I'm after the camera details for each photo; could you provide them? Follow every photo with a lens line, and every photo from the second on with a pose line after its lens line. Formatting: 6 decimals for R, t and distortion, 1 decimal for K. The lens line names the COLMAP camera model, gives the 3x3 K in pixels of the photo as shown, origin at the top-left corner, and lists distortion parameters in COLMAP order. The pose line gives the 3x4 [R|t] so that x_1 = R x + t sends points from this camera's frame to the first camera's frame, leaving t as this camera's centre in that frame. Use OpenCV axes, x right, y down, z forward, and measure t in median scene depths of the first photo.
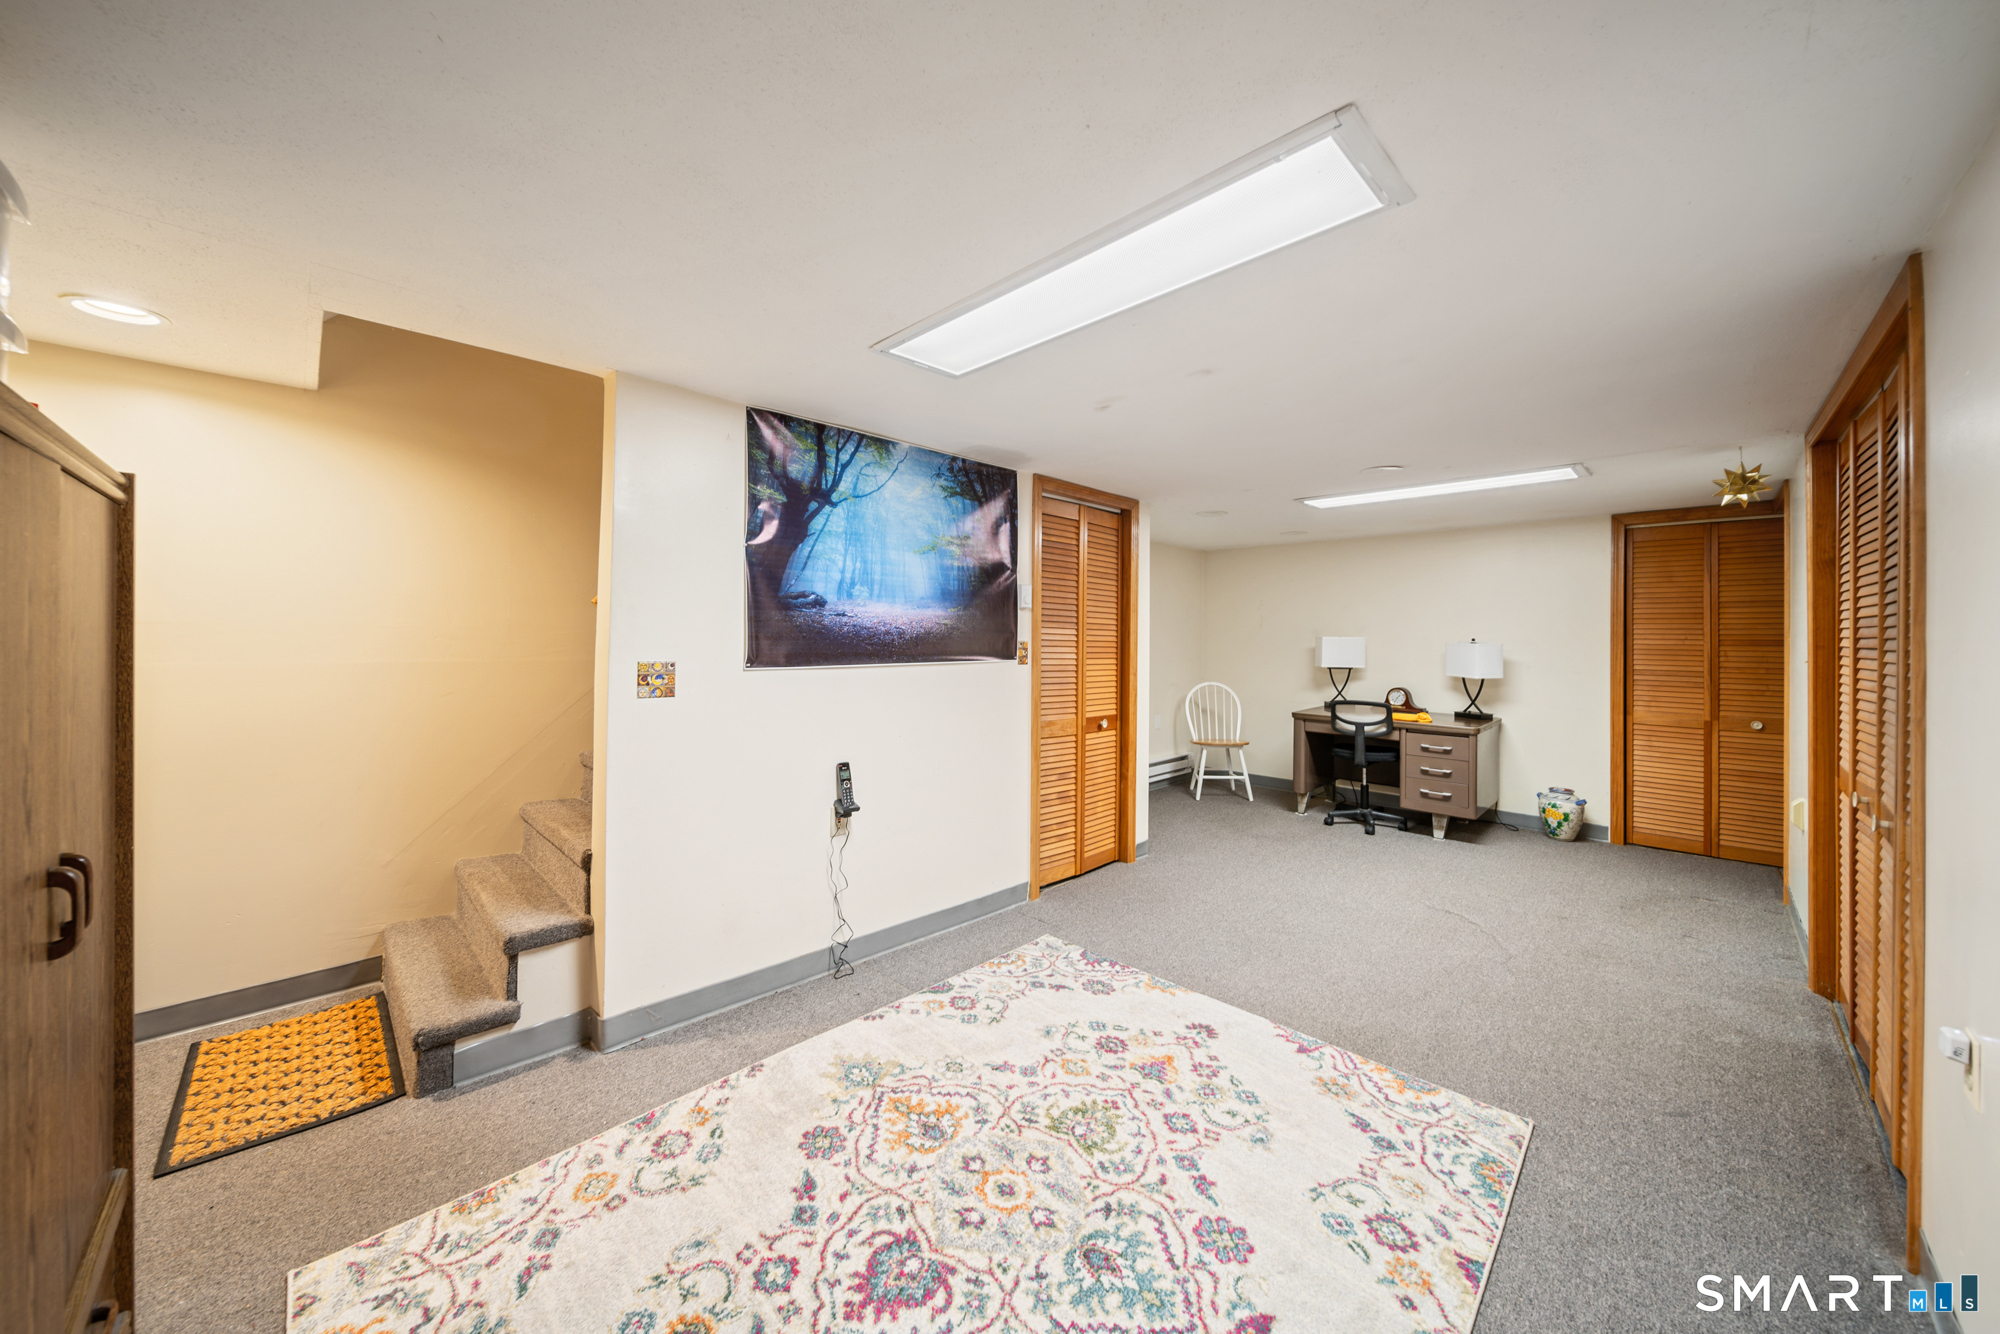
lens RADIAL K [[709.4, 0, 987.4], [0, 709.4, 636.6], [0, 0, 1]] dist [0.000028, -0.000127]
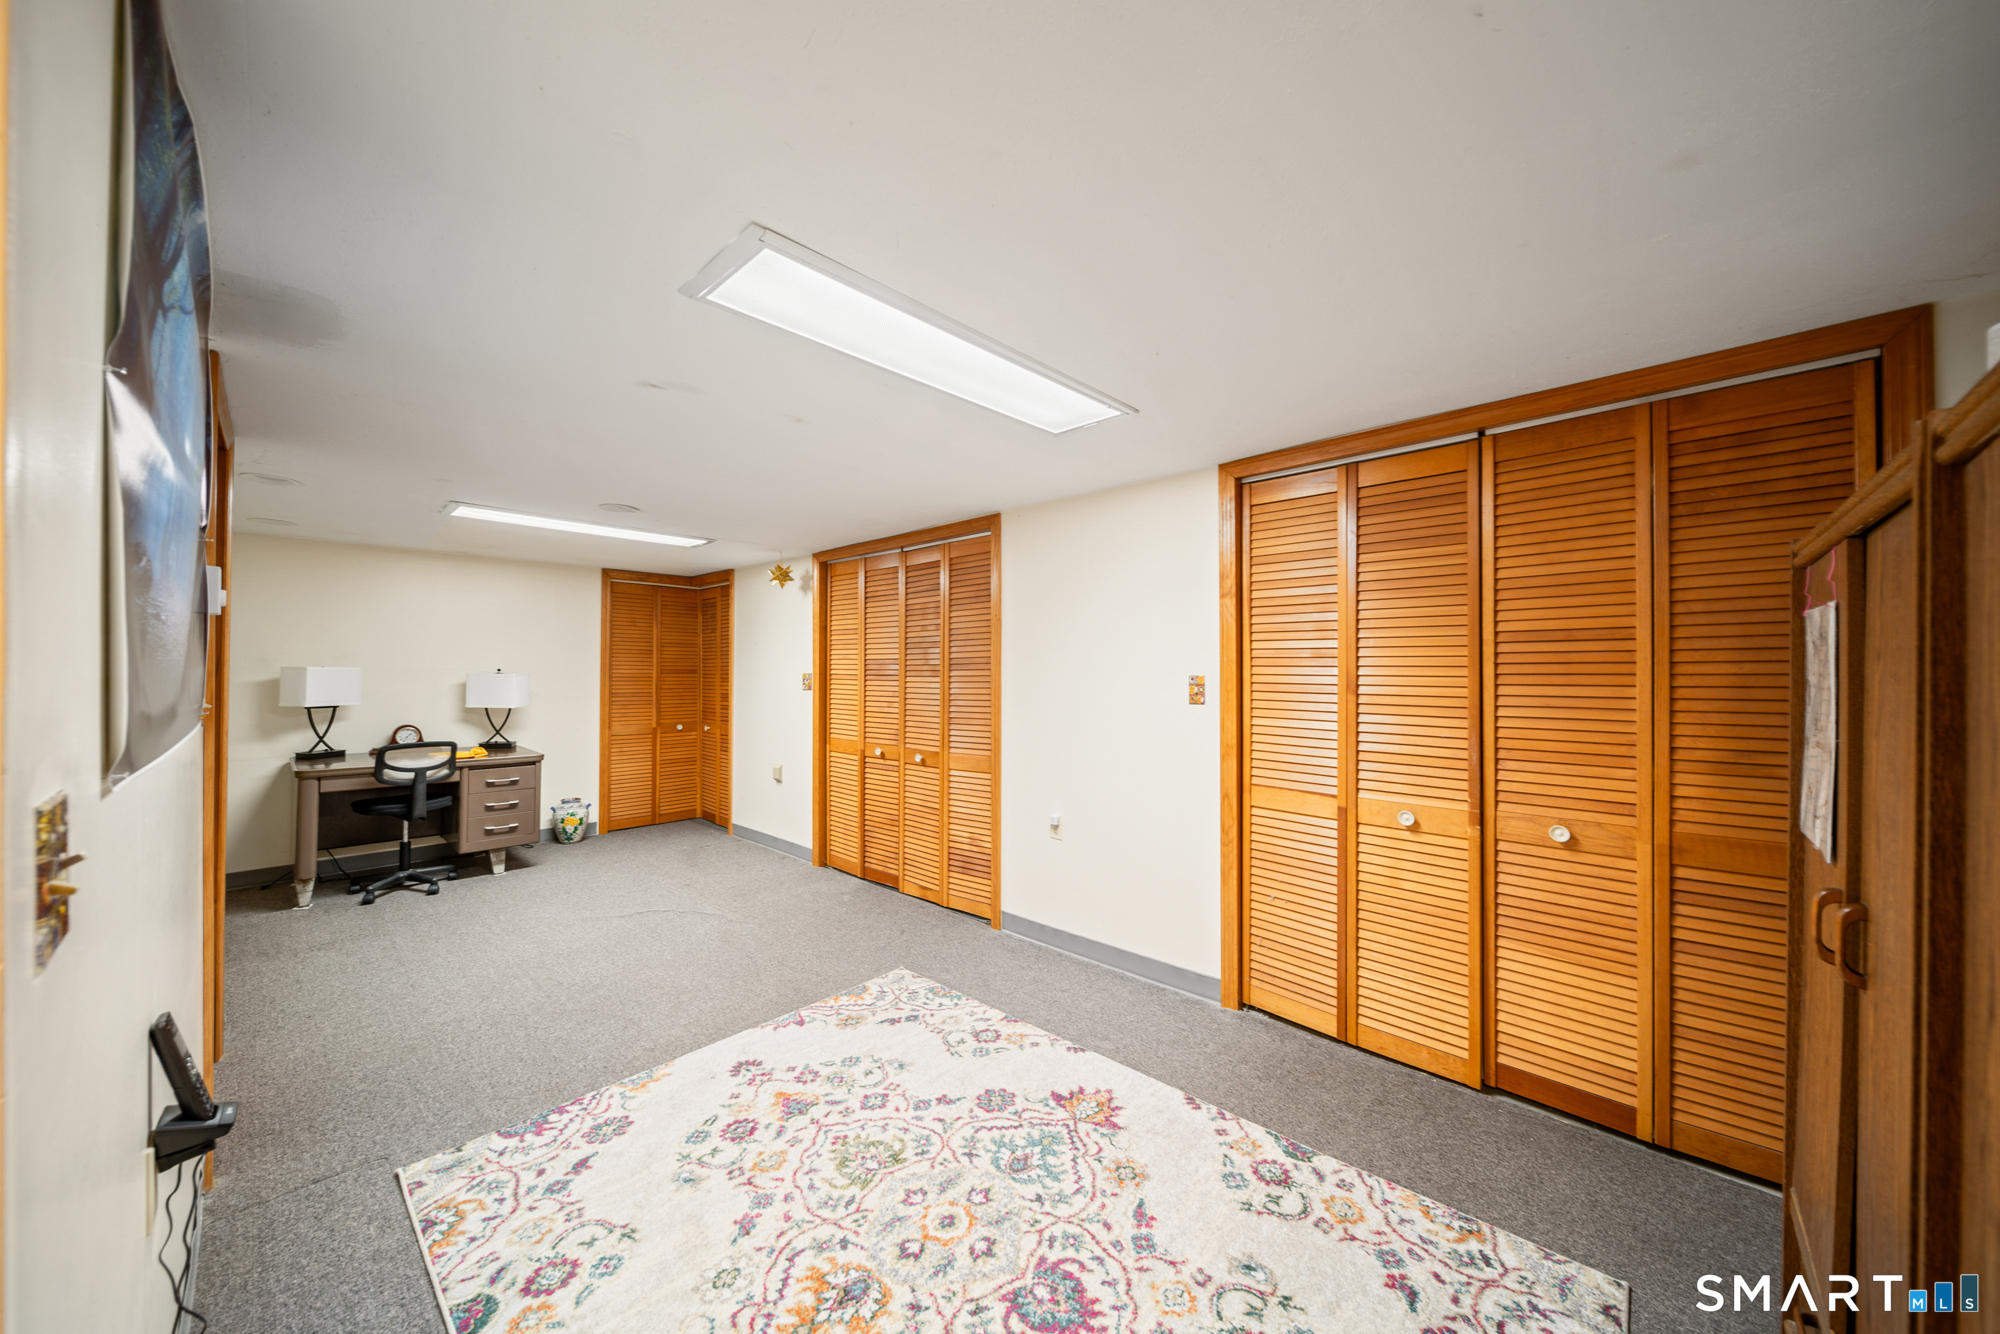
lens RADIAL K [[692.9, 0, 1000.0], [0, 692.9, 667.0], [0, 0, 1]] dist [-0.000119, -0.000139]
pose [[-0.034100, -0.001596, 0.999417, -0.594081], [-0.004365, 0.999989, 0.001448, -0.007974], [-0.999409, -0.004313, -0.034107, 0.593373]]
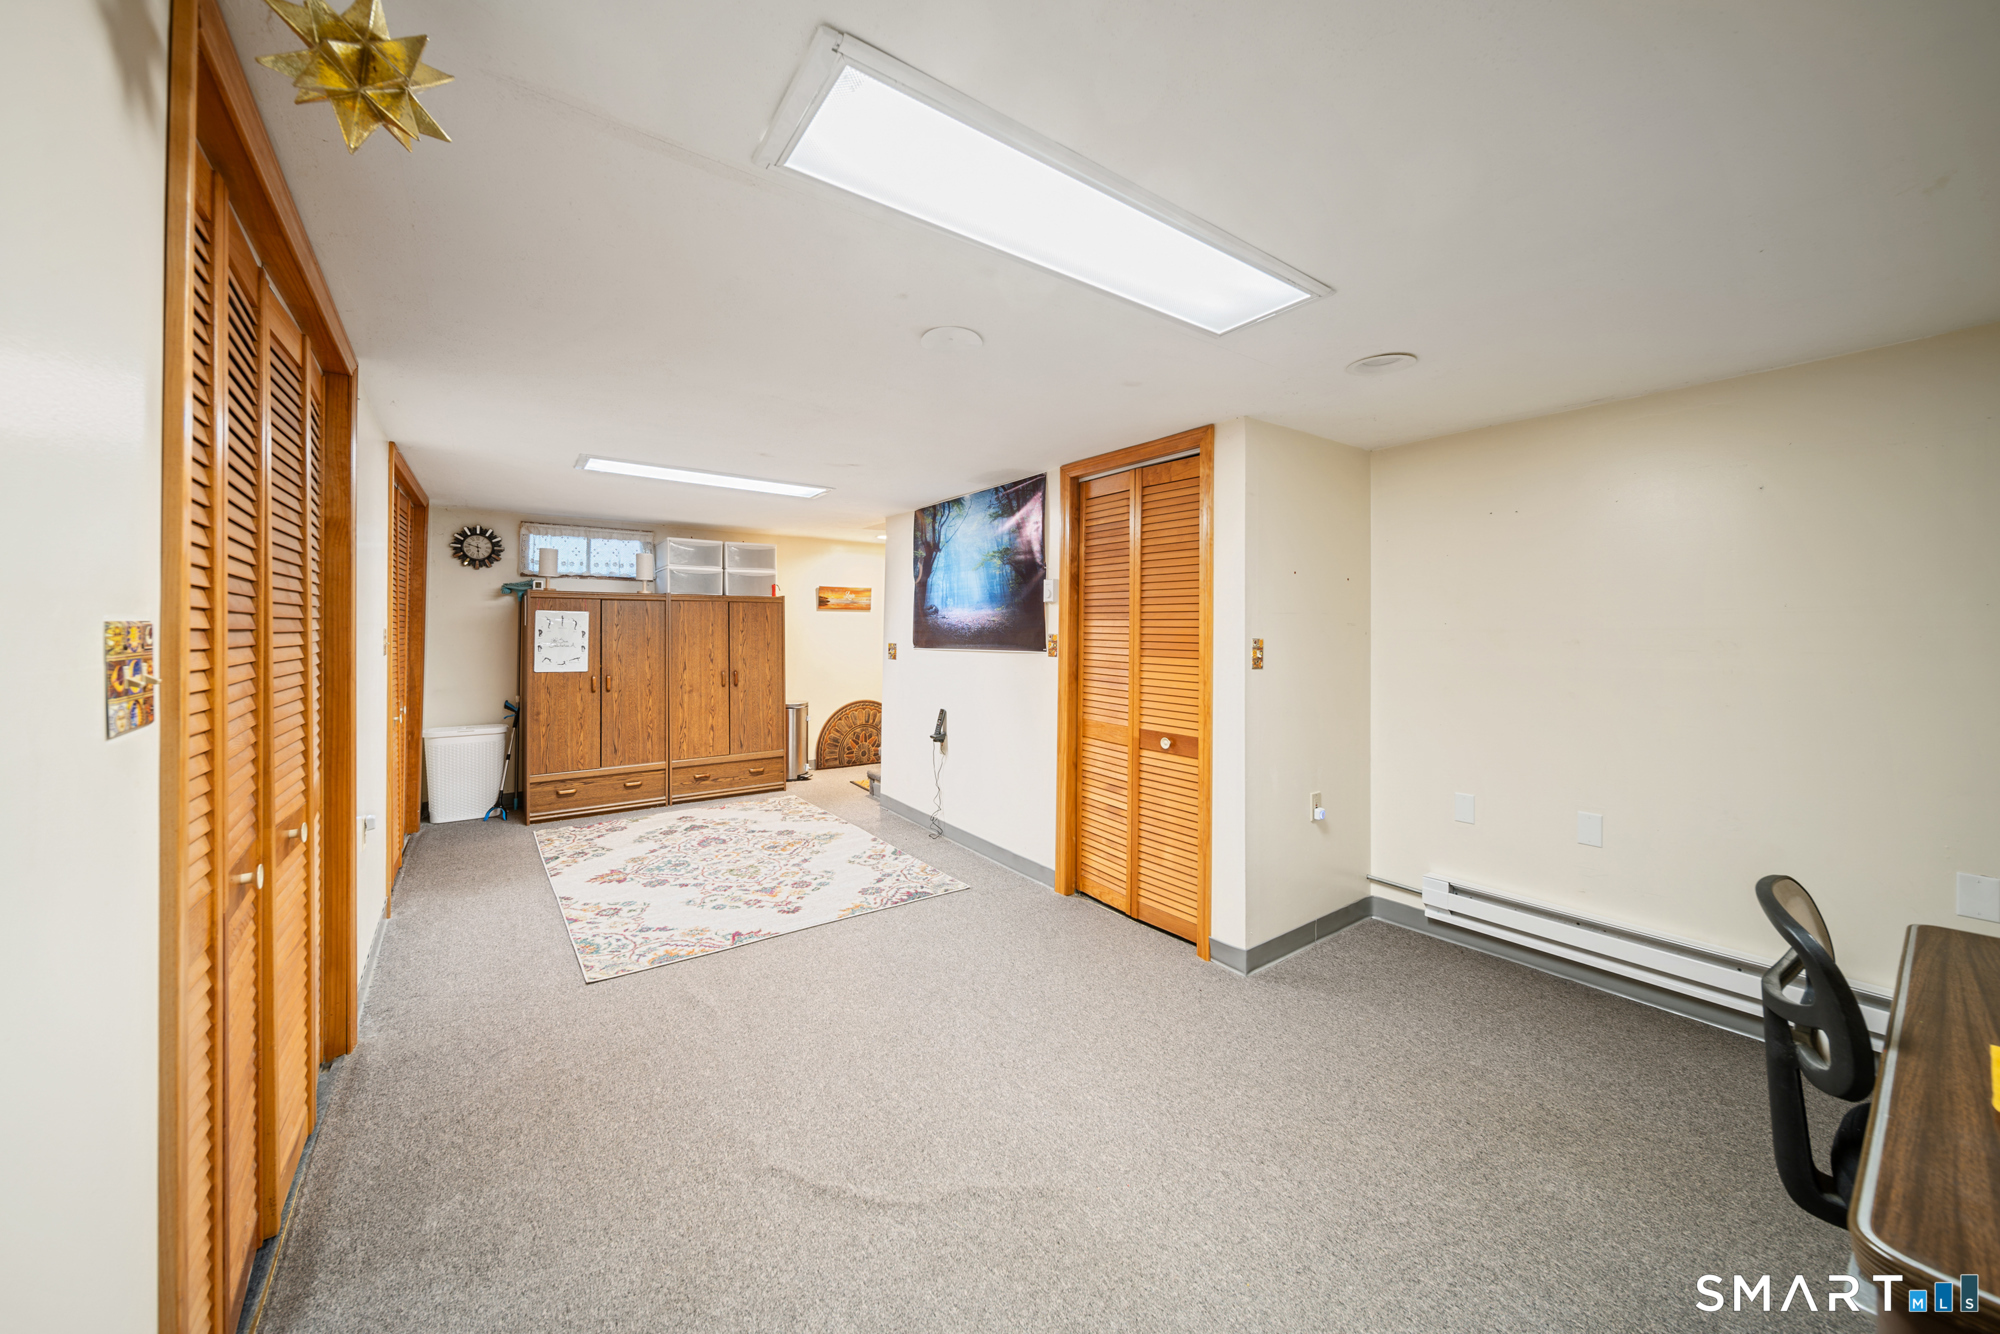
lens RADIAL K [[709.4, 0, 987.4], [0, 709.4, 636.6], [0, 0, 1]] dist [0.000028, -0.000127]
pose [[-0.163239, -0.005176, -0.986573, 1.412787], [-0.005657, 0.999975, -0.004311, 0.019987], [0.986570, 0.004878, -0.163264, 1.404161]]
